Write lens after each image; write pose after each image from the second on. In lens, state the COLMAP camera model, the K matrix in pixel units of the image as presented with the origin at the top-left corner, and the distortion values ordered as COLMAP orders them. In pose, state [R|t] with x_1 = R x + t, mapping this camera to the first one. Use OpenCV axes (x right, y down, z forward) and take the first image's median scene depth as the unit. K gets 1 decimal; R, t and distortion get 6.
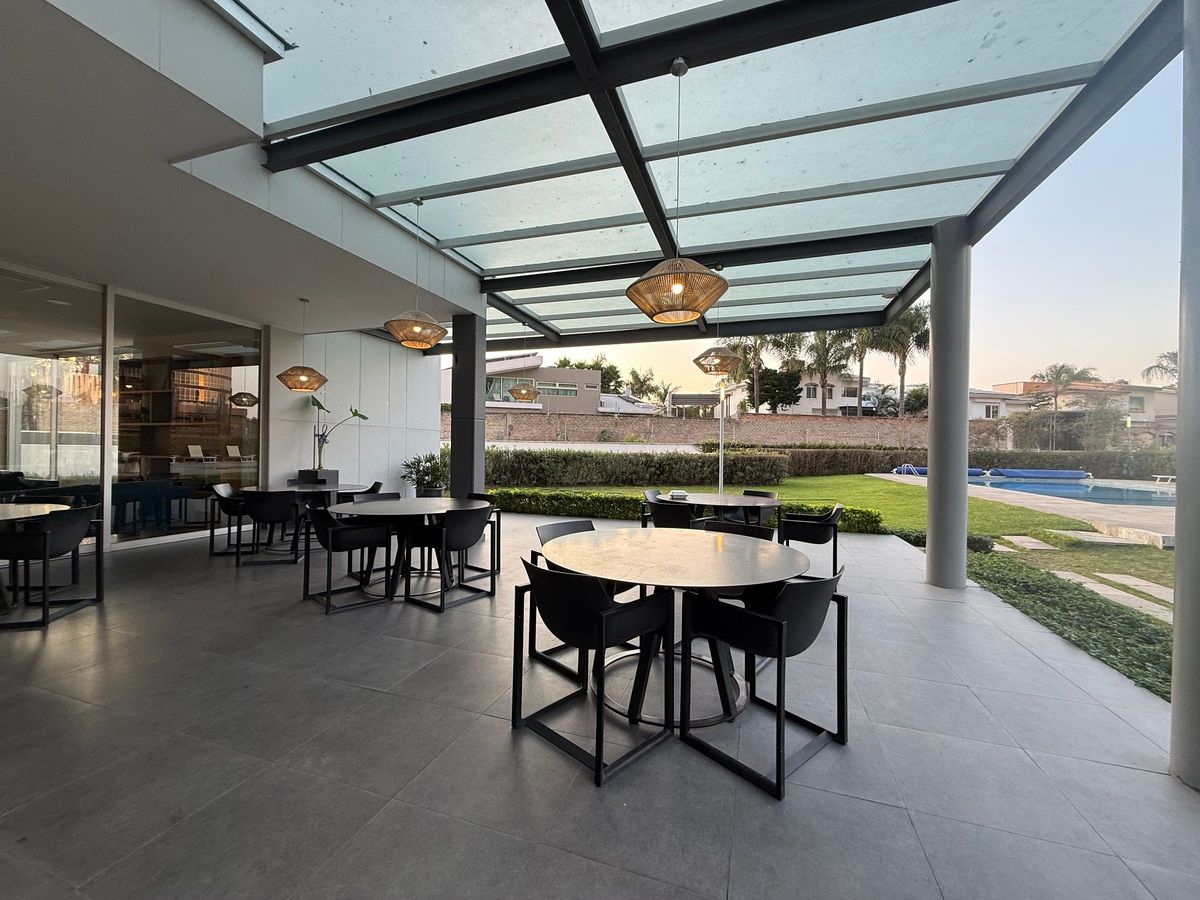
lens RADIAL K [[473.5, 0, 597.2], [0, 473.5, 452.1], [0, 0, 1]] dist [-0.000253, -0.003192]
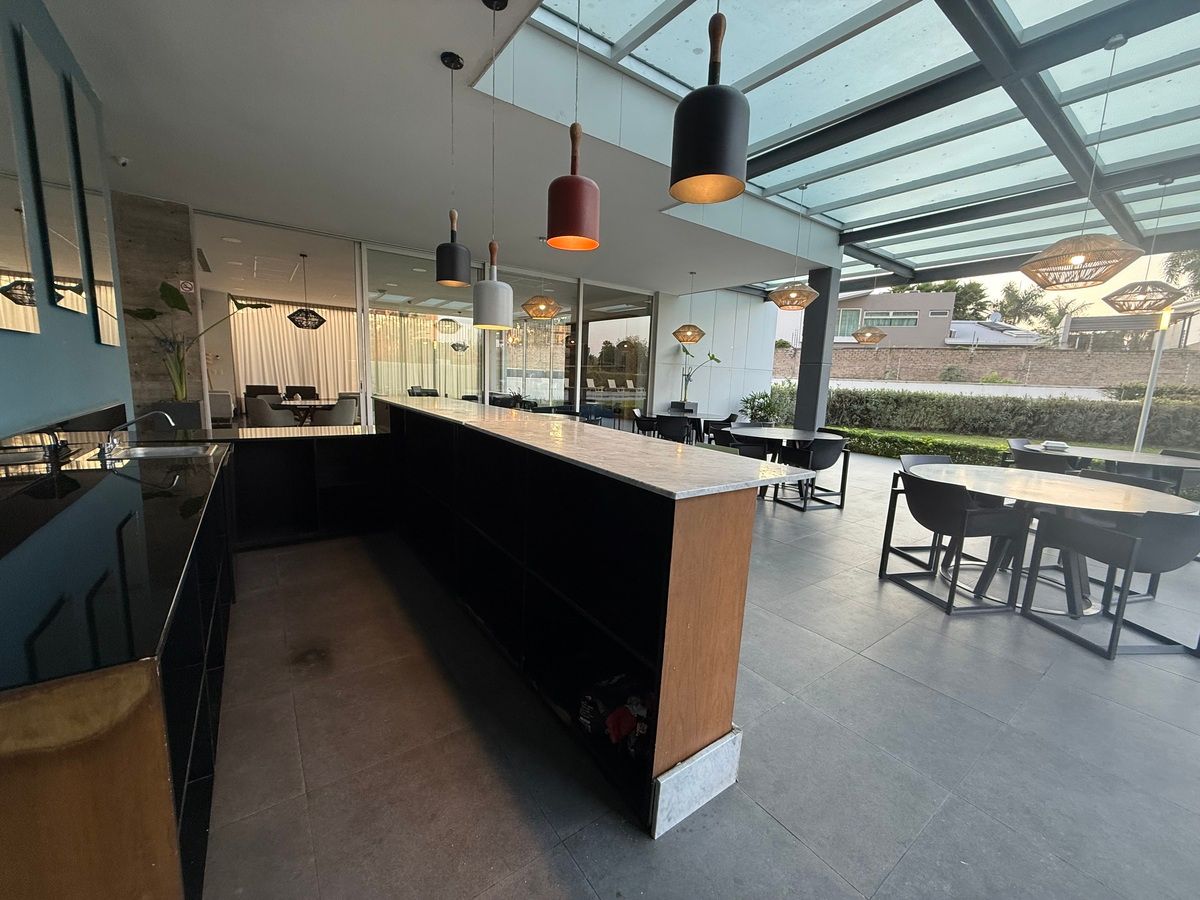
lens RADIAL K [[473.5, 0, 597.2], [0, 473.5, 452.1], [0, 0, 1]] dist [-0.000253, -0.003192]
pose [[0.815891, 0.104038, -0.568768, -0.030923], [-0.026302, 0.989339, 0.143238, -0.007560], [0.577607, -0.101906, 0.809929, -0.247221]]
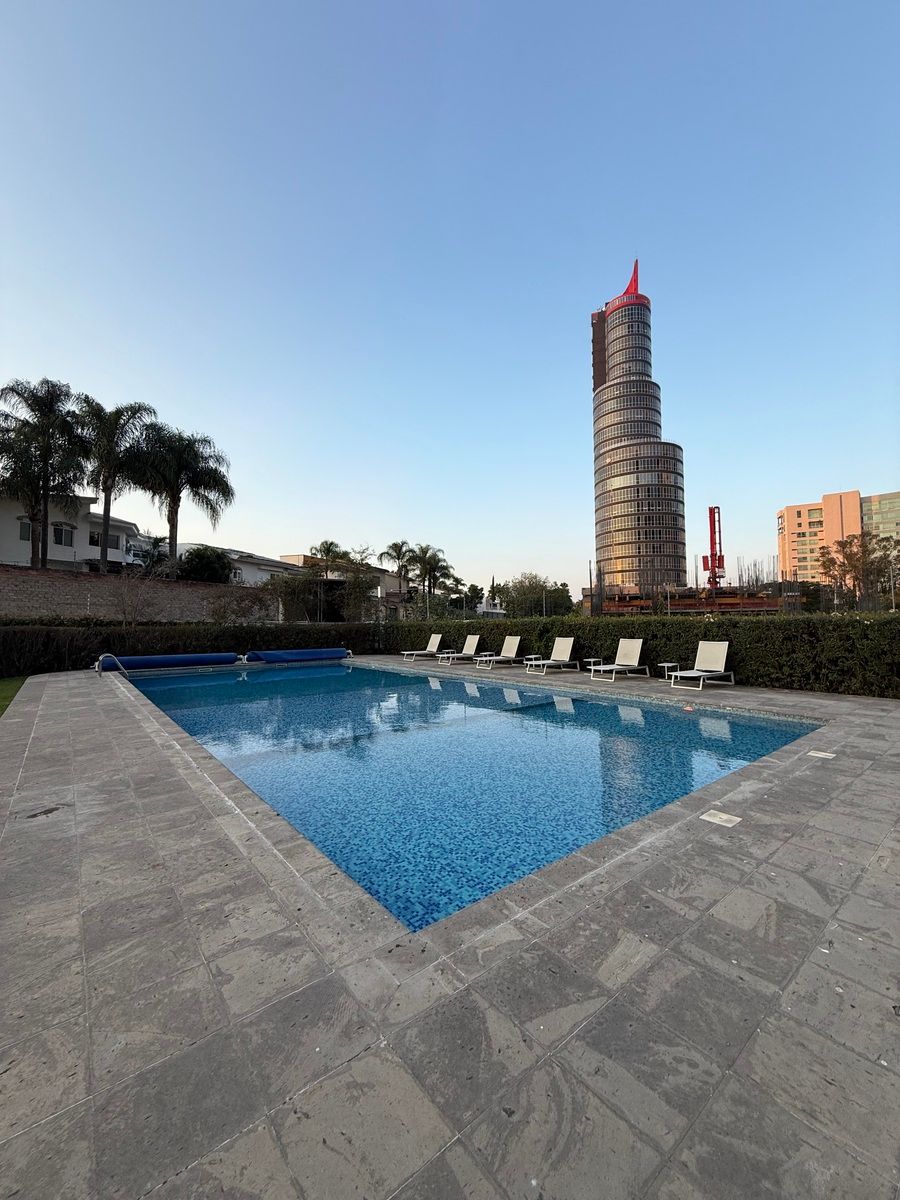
lens RADIAL K [[473.5, 0, 450.0], [0, 473.5, 600.0], [0, 0, 1]] dist [-0.000253, -0.003192]
pose [[0.522777, 0.024465, 0.852118, 0.178332], [0.013305, 0.999232, -0.036852, -0.004958], [-0.852365, 0.030603, 0.522051, 0.173421]]
